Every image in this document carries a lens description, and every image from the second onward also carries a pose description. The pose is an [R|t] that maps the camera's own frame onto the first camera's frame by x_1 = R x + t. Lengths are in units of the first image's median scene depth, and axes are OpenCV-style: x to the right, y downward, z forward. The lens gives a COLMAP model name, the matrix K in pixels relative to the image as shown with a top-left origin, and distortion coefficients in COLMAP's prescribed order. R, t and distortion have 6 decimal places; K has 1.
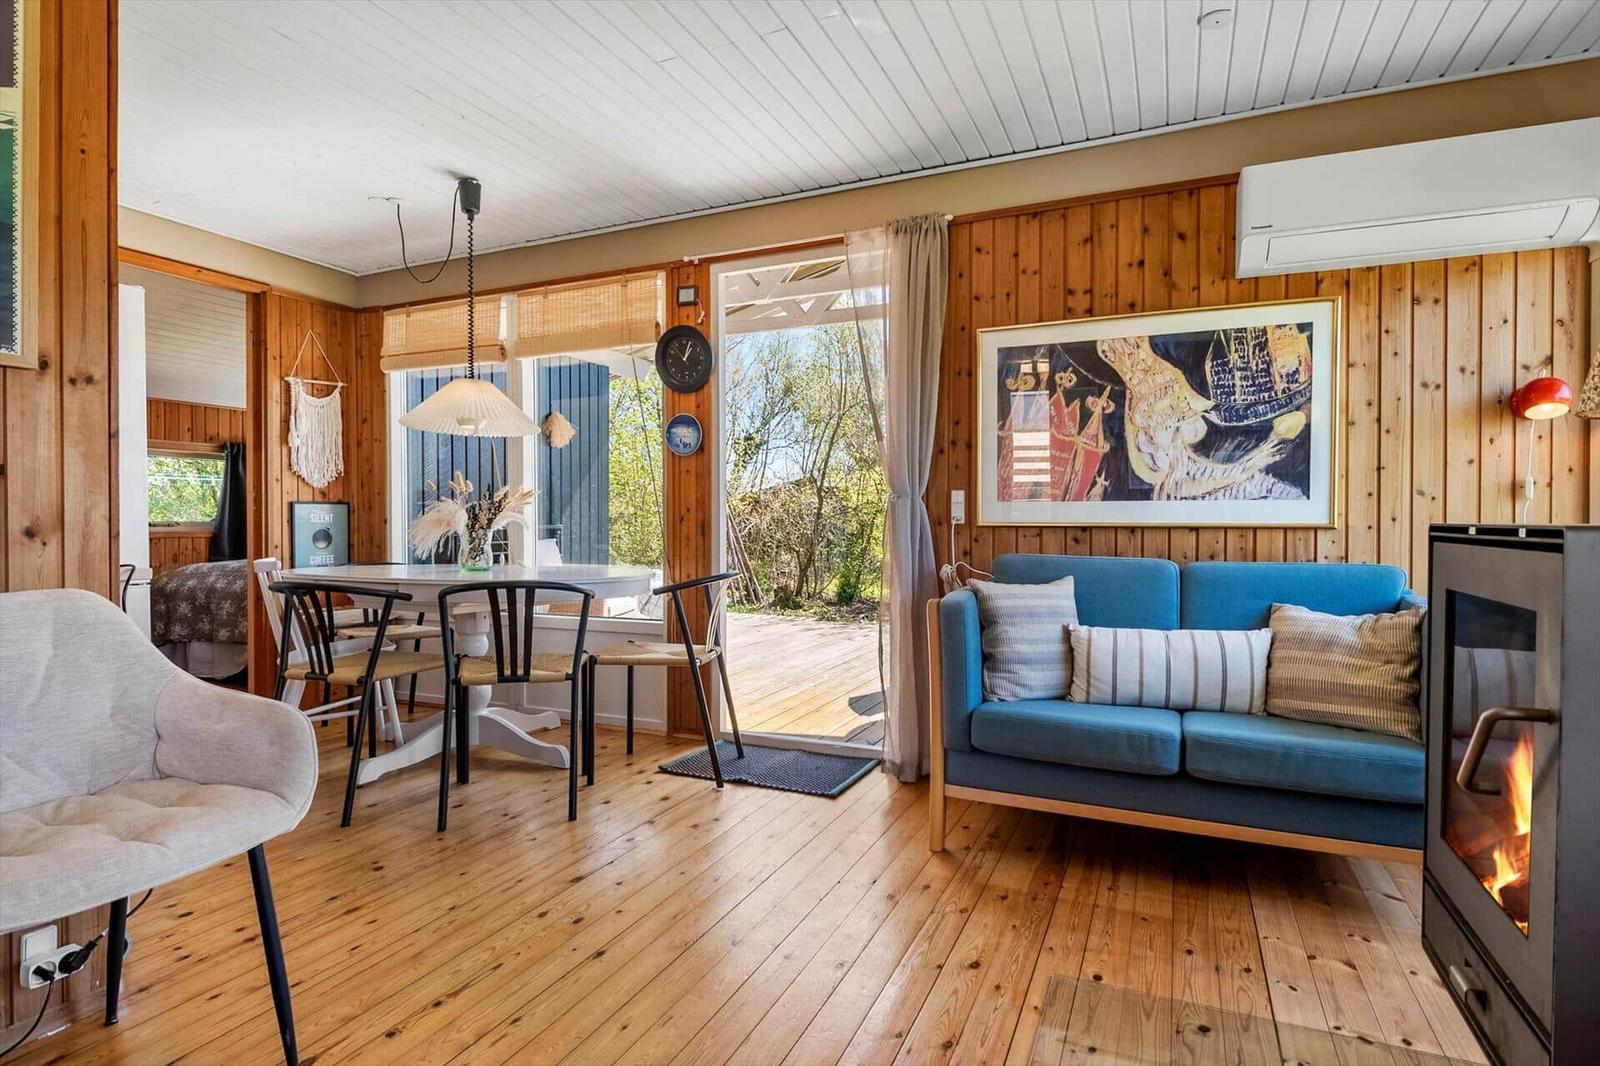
lens RADIAL K [[823.2, 0, 800.0], [0, 823.2, 533.0], [0, 0, 1]] dist [0.015204, -0.023253]
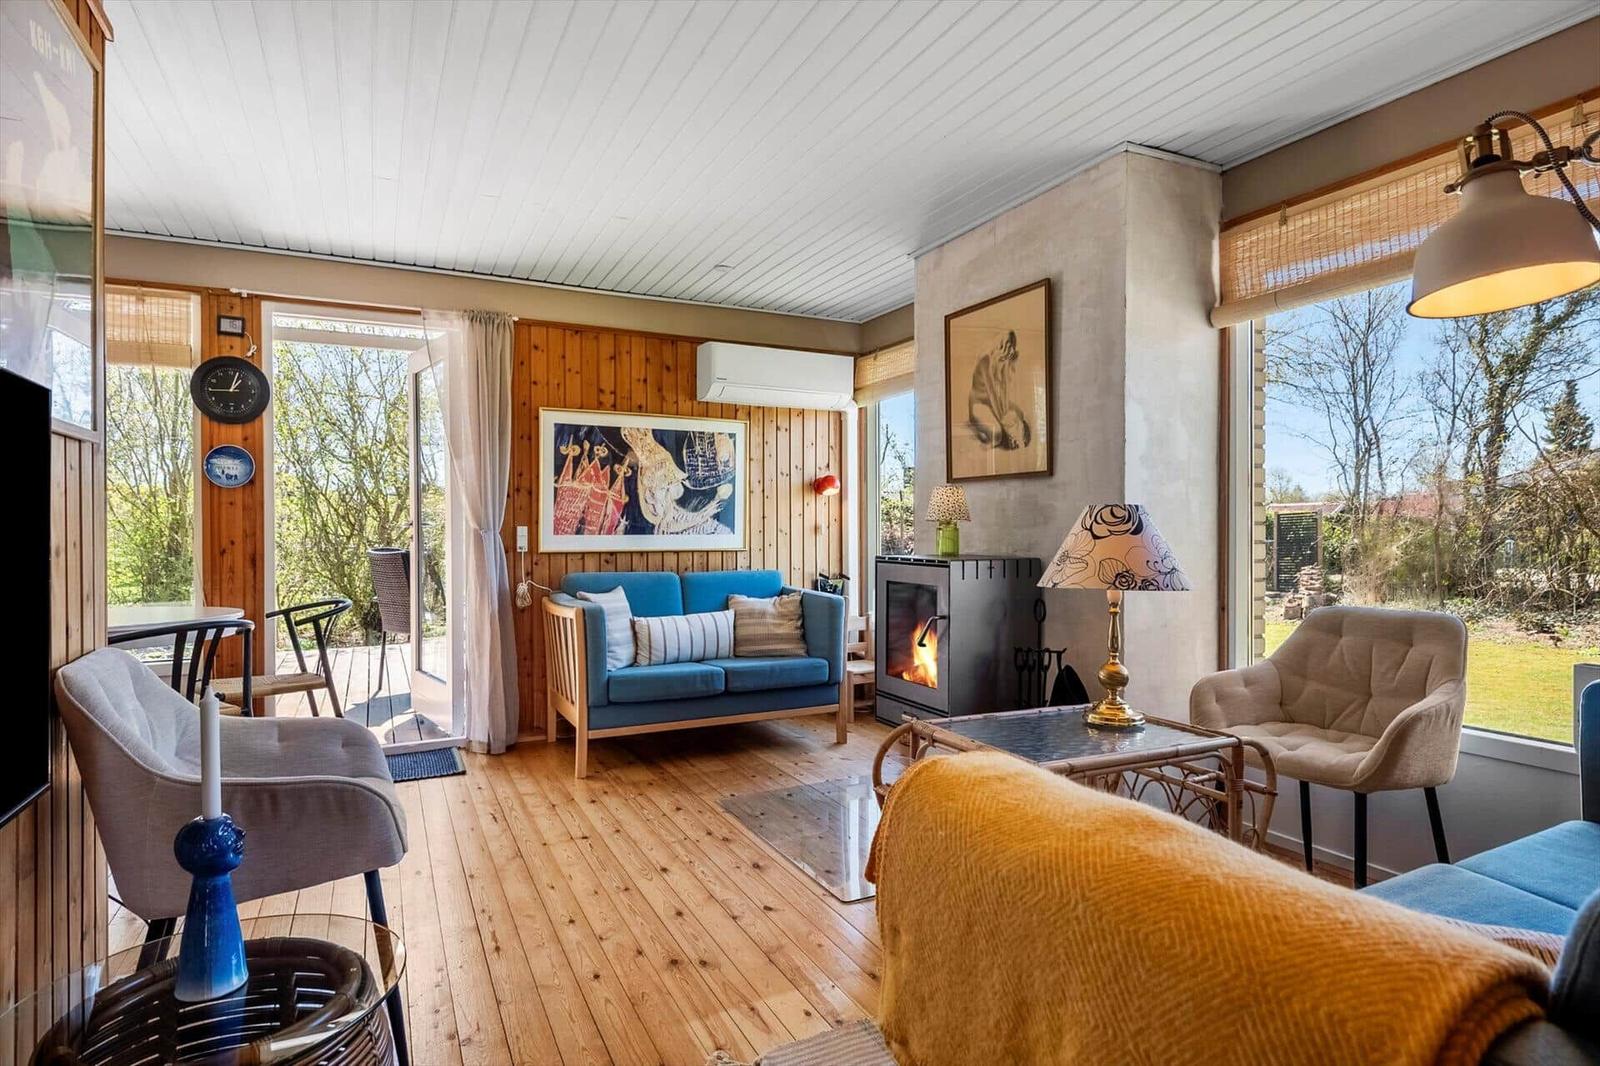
lens RADIAL K [[847.1, 0, 800.0], [0, 847.1, 533.0], [0, 0, 1]] dist [-0.000214, -0.000293]
pose [[0.622906, -0.008187, 0.782254, -0.685364], [0.014193, 0.999899, -0.000837, -0.038995], [-0.782168, 0.011624, 0.622960, -0.221059]]
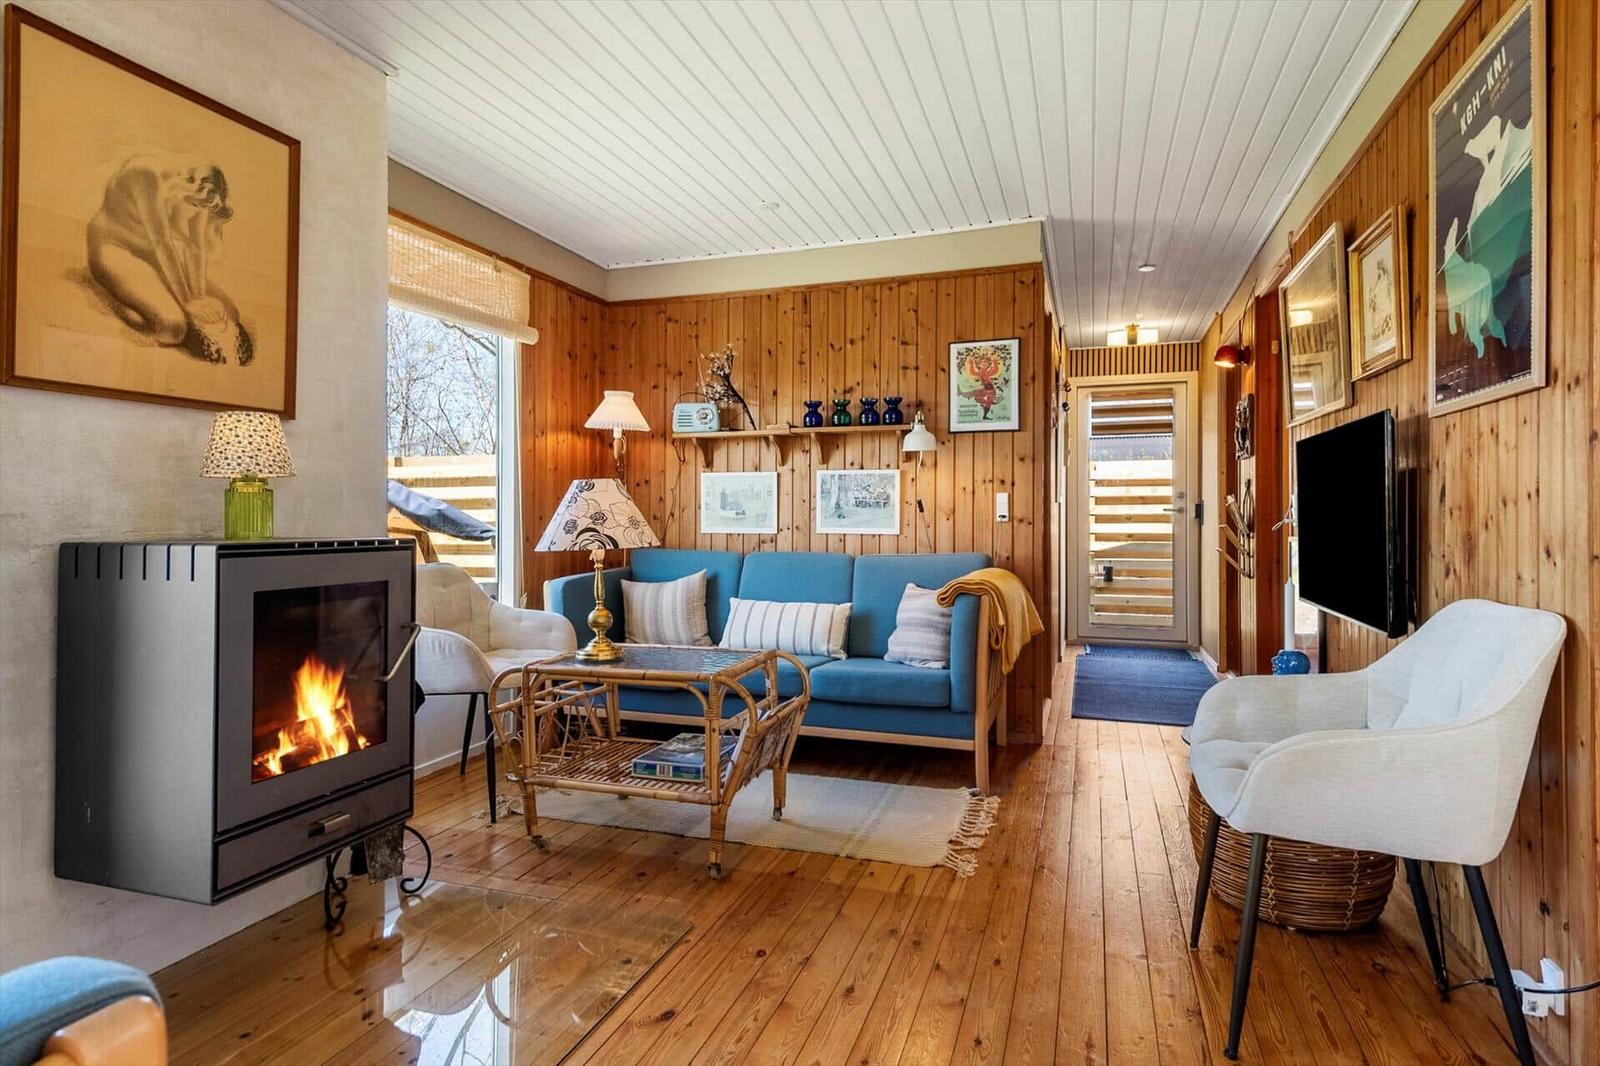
lens RADIAL K [[825.3, 0, 792.2], [0, 825.3, 514.0], [0, 0, 1]] dist [0.040192, -0.000123]
pose [[-0.996099, 0.000470, -0.088237, 0.020726], [-0.000375, 0.999954, 0.009557, -0.031002], [0.088237, 0.009552, -0.996054, 1.073129]]
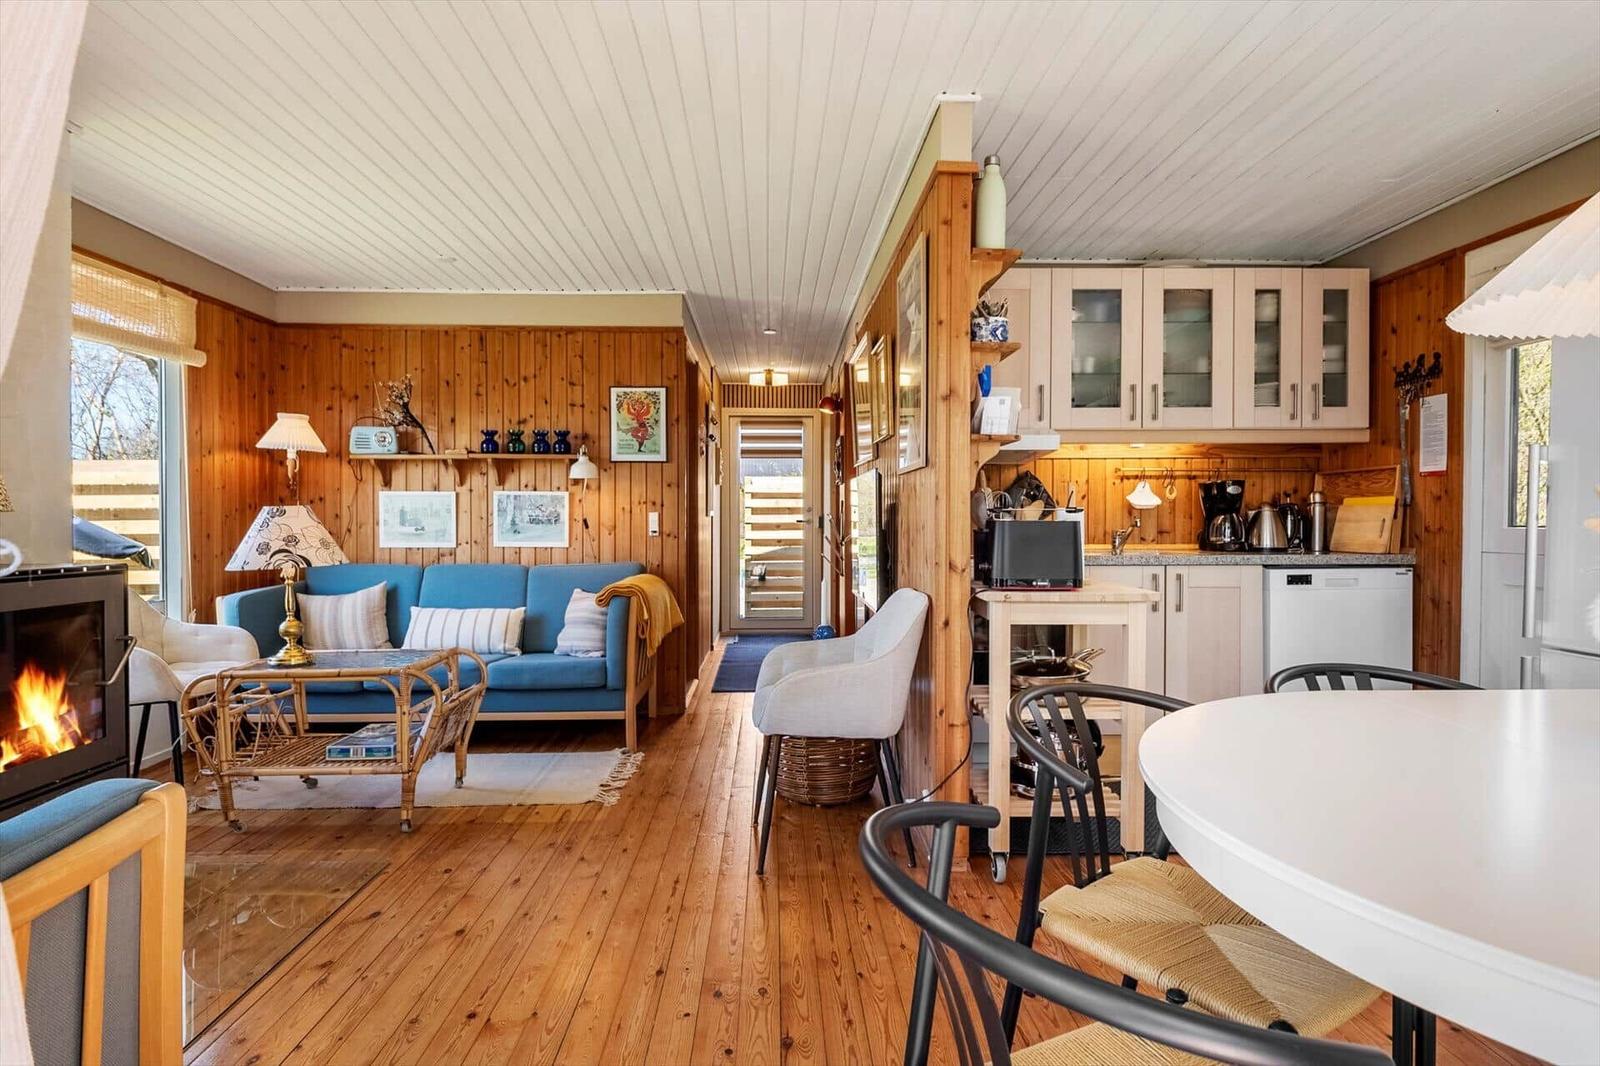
lens RADIAL K [[828.0, 0, 771.5], [0, 828.0, 531.8], [0, 0, 1]] dist [0.028016, -0.038243]
pose [[-0.905980, 0.008147, -0.423242, 0.048748], [-0.003519, 0.999635, 0.026775, -0.060323], [0.423306, 0.025747, -0.905621, 1.367705]]
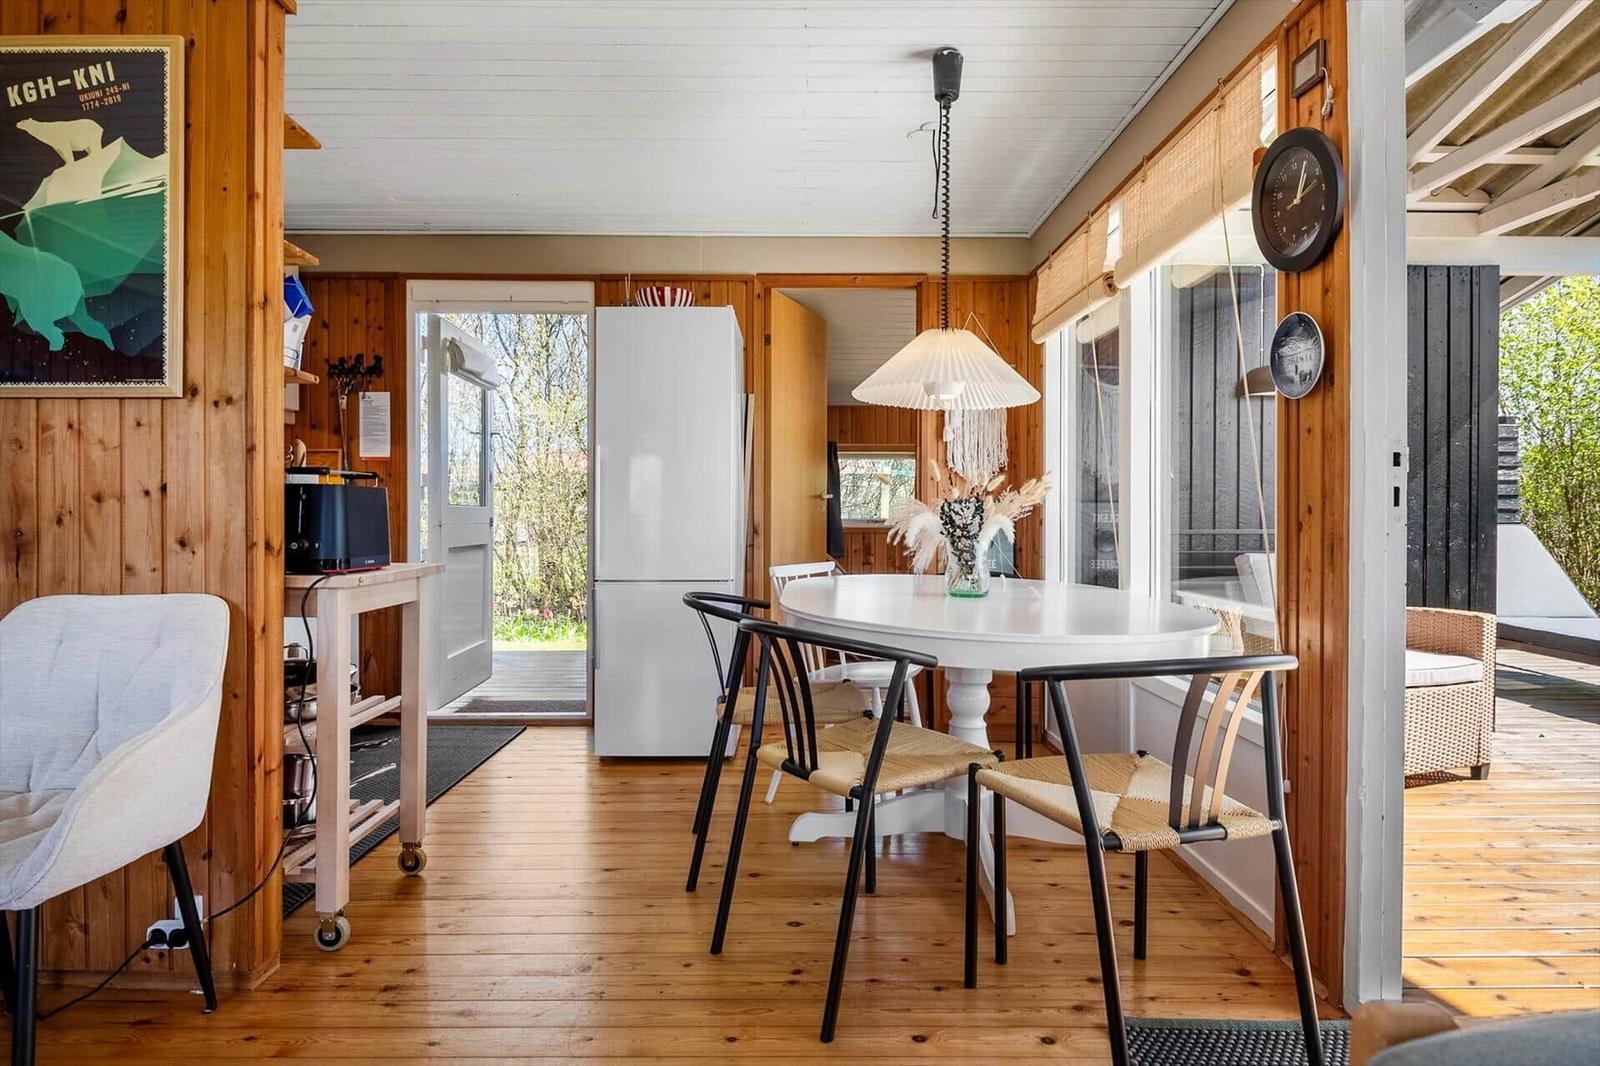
lens RADIAL K [[823.4, 0, 802.5], [0, 823.4, 513.9], [0, 0, 1]] dist [0.000819, -0.017858]
pose [[0.423116, 0.002482, -0.906072, 0.240878], [-0.013805, 0.999898, -0.003707, -0.026067], [0.905971, 0.014077, 0.423107, 0.708210]]
